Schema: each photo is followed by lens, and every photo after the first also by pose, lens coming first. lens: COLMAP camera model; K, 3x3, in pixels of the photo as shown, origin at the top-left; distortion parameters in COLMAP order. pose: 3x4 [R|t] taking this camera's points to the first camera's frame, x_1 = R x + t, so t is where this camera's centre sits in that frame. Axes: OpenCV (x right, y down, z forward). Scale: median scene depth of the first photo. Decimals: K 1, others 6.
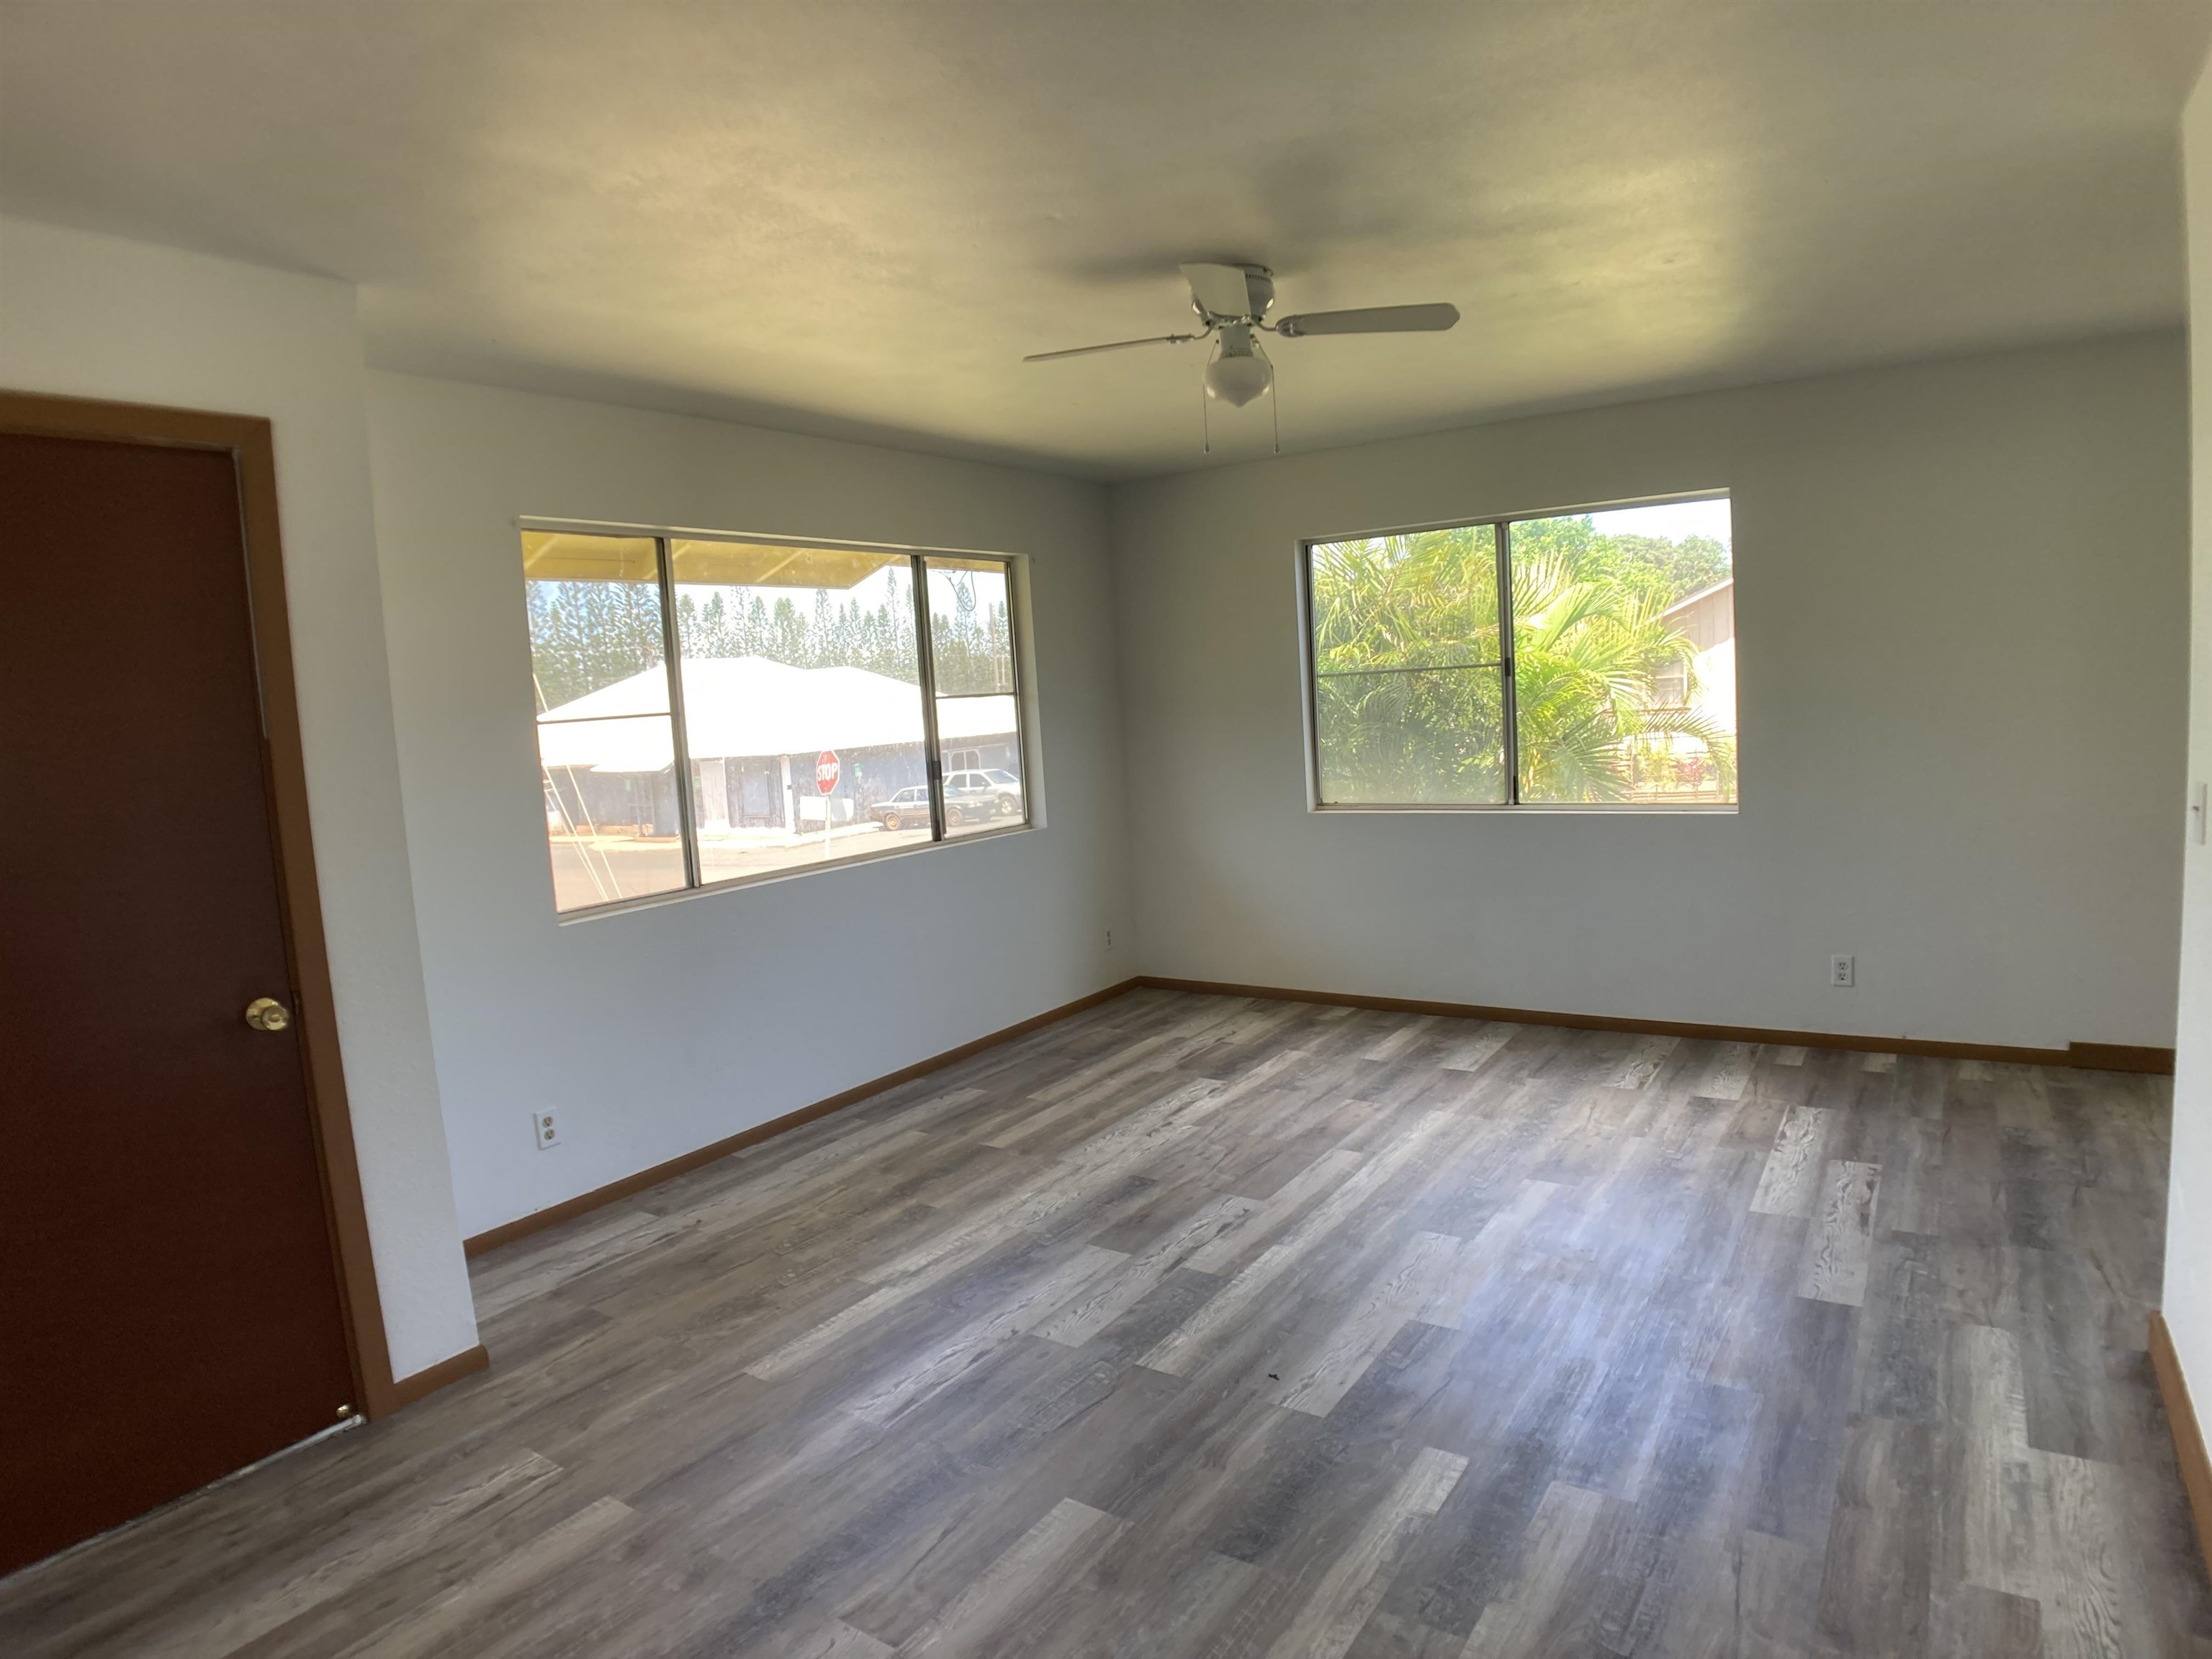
lens RADIAL K [[1254.5, 0, 1104.4], [0, 1254.5, 820.4], [0, 0, 1]] dist [-0.116265, 0.033997]
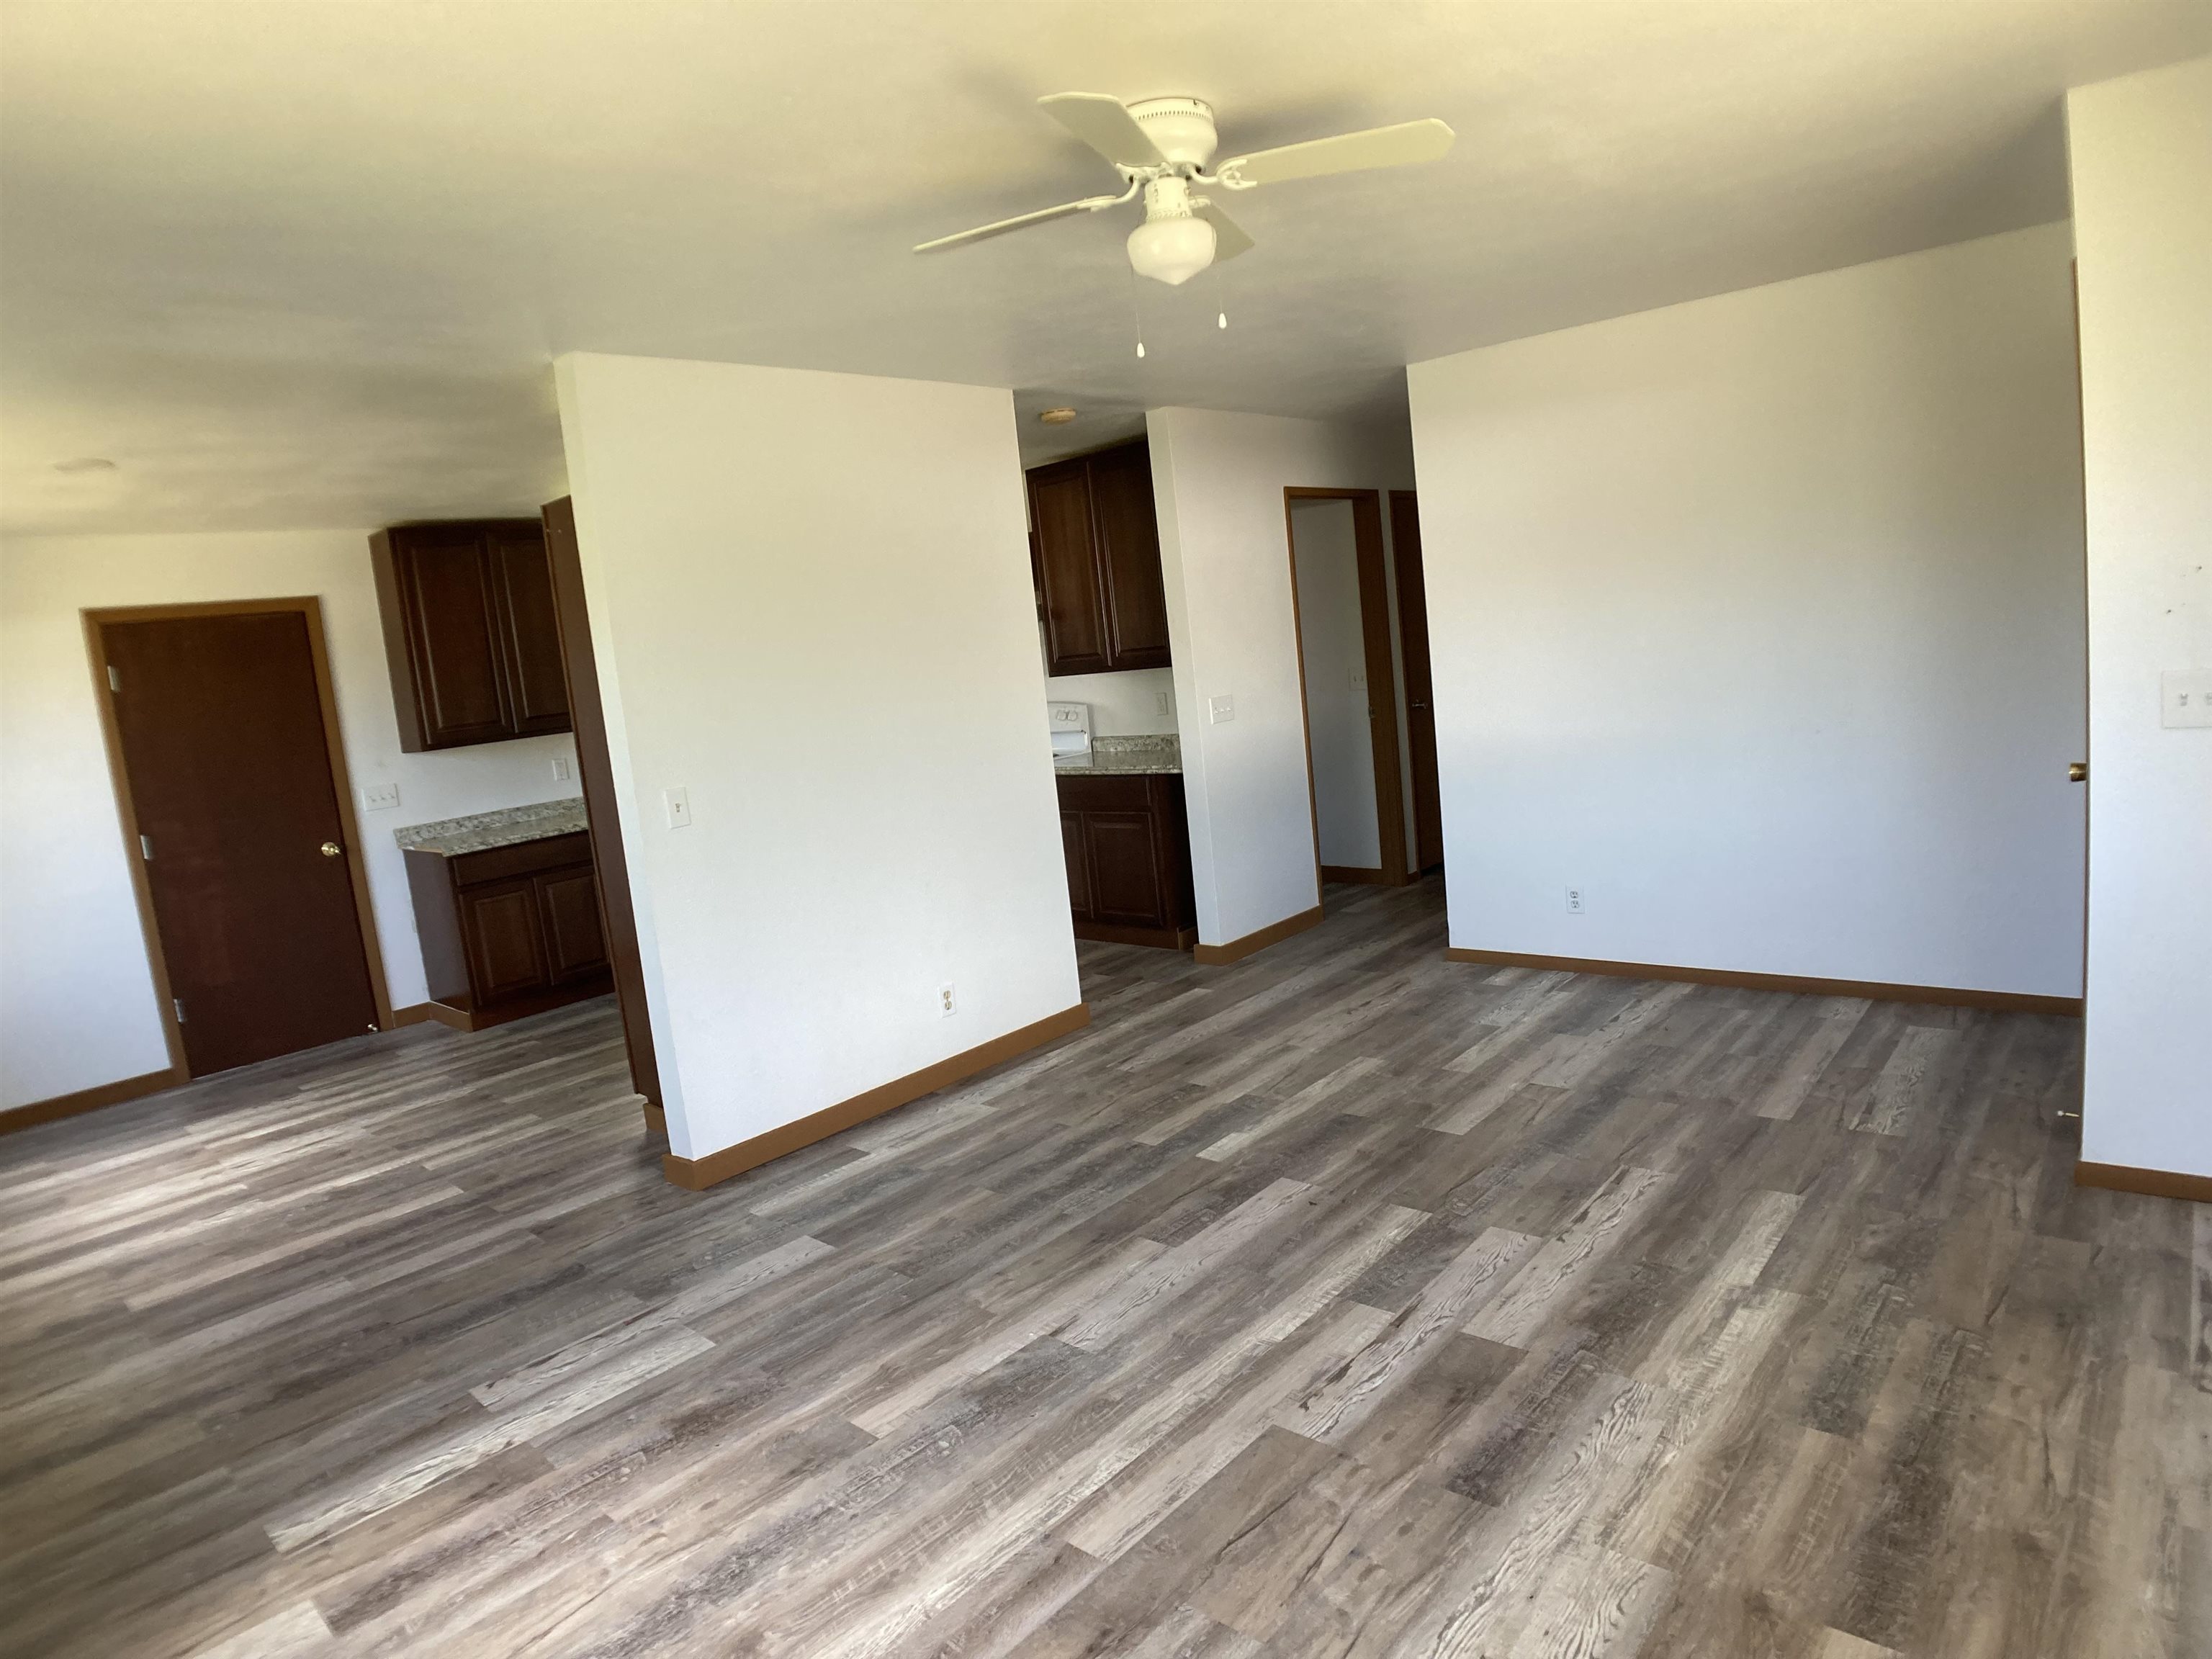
lens RADIAL K [[1254.5, 0, 1104.4], [0, 1254.5, 820.4], [0, 0, 1]] dist [-0.116265, 0.033997]
pose [[-0.976884, 0.144588, 0.157455, 0.076033], [0.178566, 0.956863, 0.229189, -0.184474], [-0.117525, 0.252007, -0.960563, 1.729582]]
